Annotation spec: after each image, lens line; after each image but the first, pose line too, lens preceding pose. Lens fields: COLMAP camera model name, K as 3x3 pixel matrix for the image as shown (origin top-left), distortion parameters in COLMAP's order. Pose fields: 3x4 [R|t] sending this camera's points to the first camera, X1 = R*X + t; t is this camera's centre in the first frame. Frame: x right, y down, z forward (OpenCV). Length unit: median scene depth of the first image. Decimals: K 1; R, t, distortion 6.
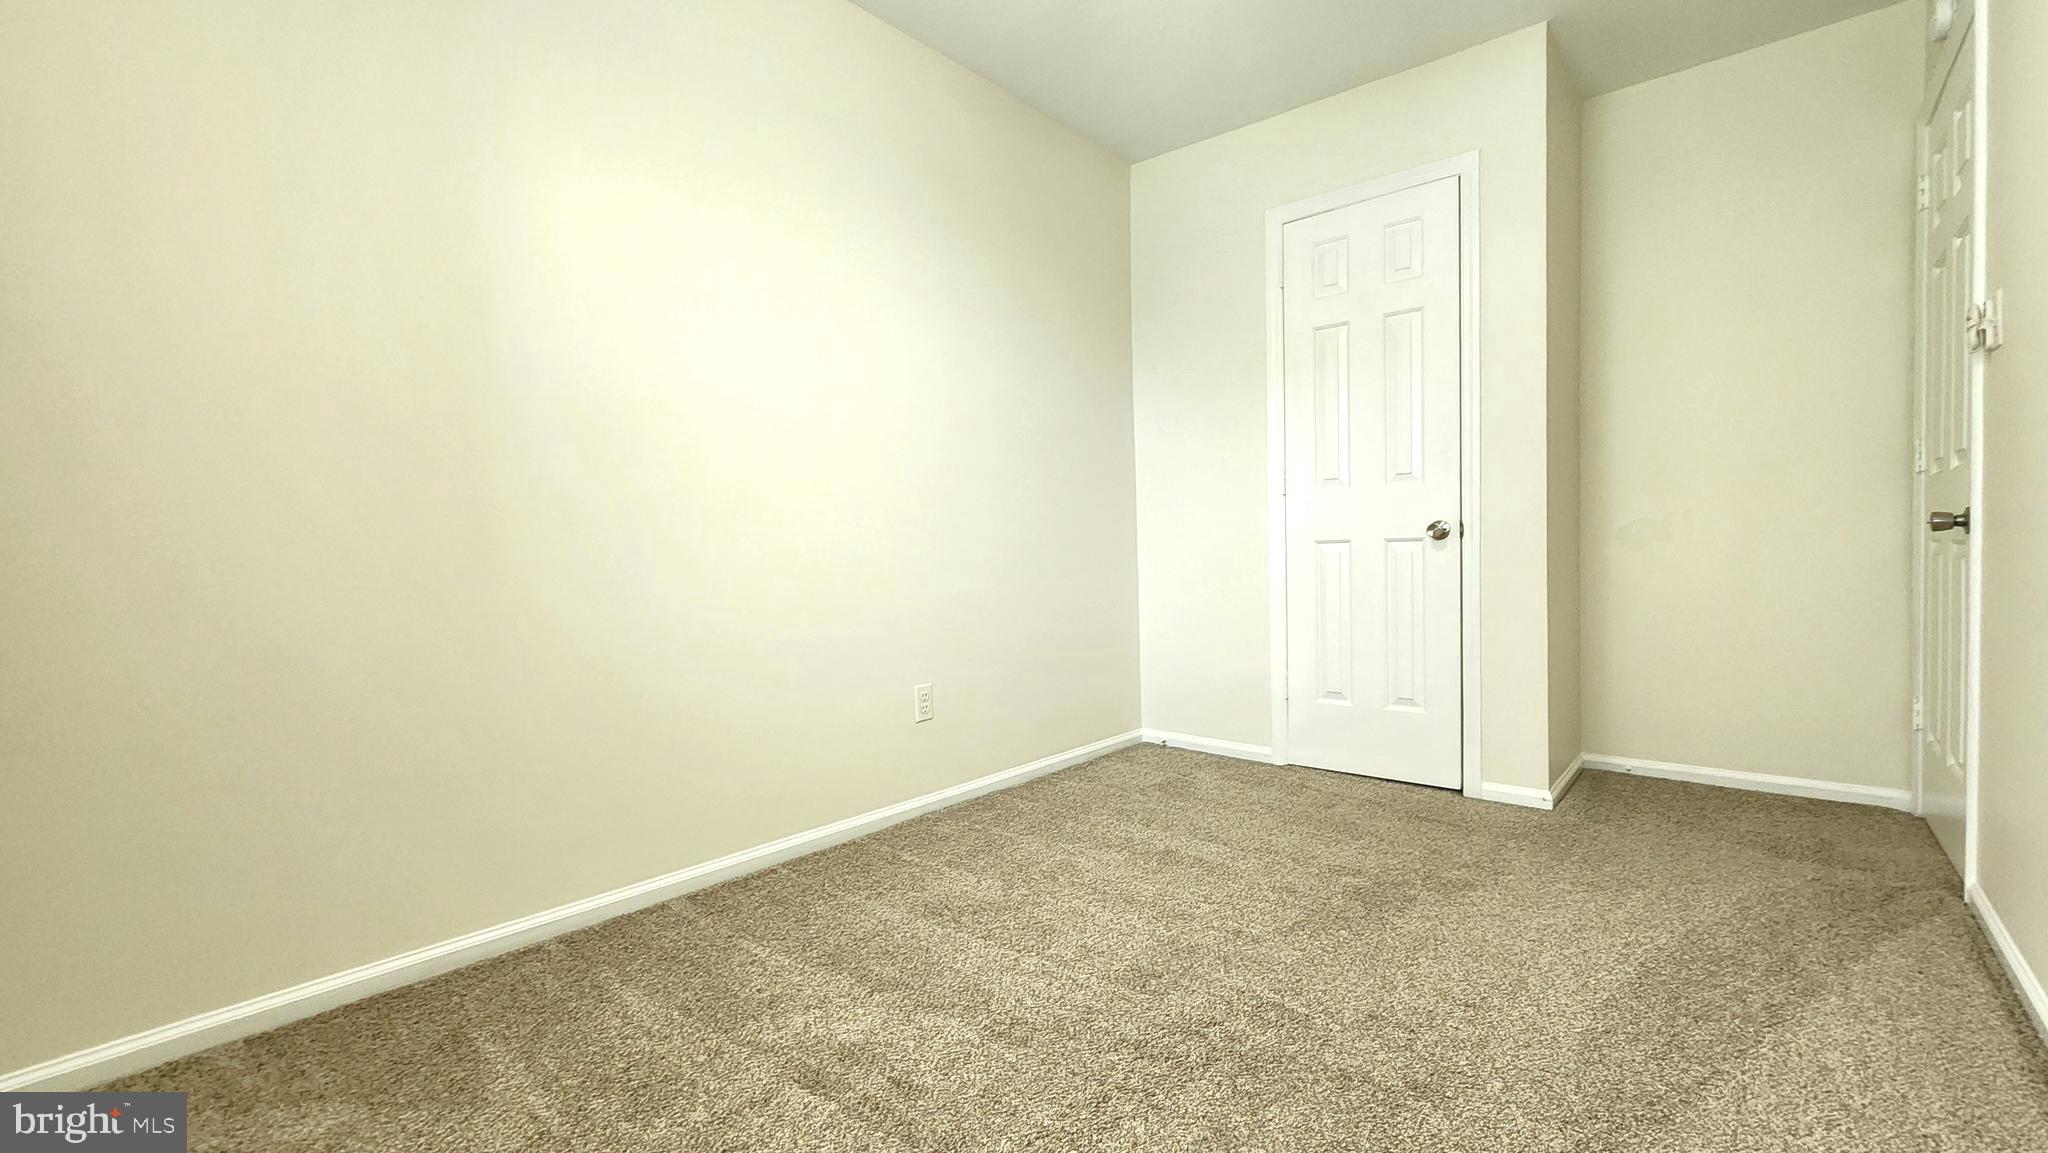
lens RADIAL K [[871.5, 0, 1024.3], [0, 871.5, 584.5], [0, 0, 1]] dist [0.001074, 0.000005]
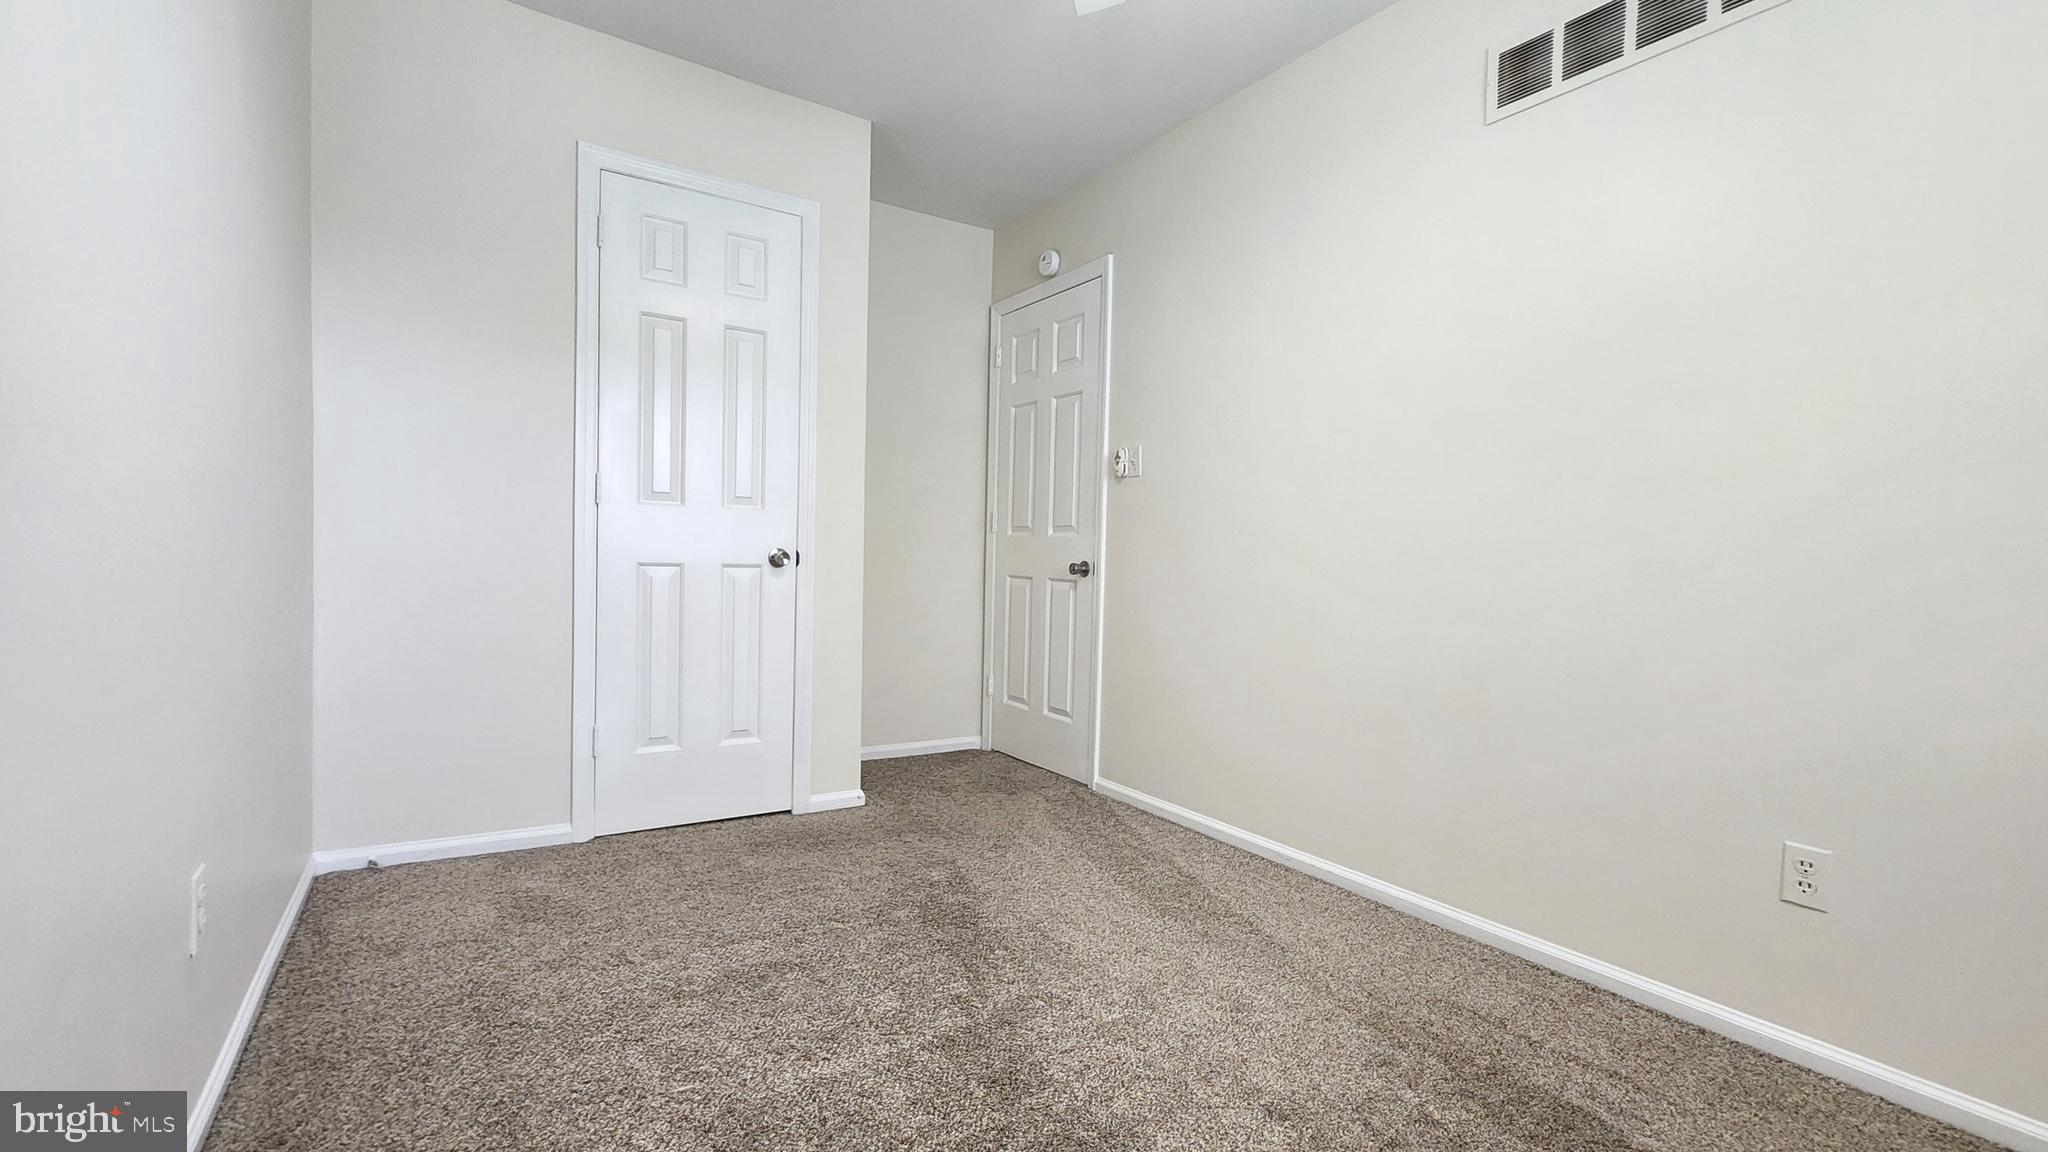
lens RADIAL K [[871.5, 0, 1024.3], [0, 871.5, 584.0], [0, 0, 1]] dist [0.001074, 0.000005]
pose [[0.273099, 0.002340, 0.961983, -0.410602], [0.007939, 0.999958, -0.004686, -0.023927], [-0.961953, 0.008917, 0.273069, 0.443368]]
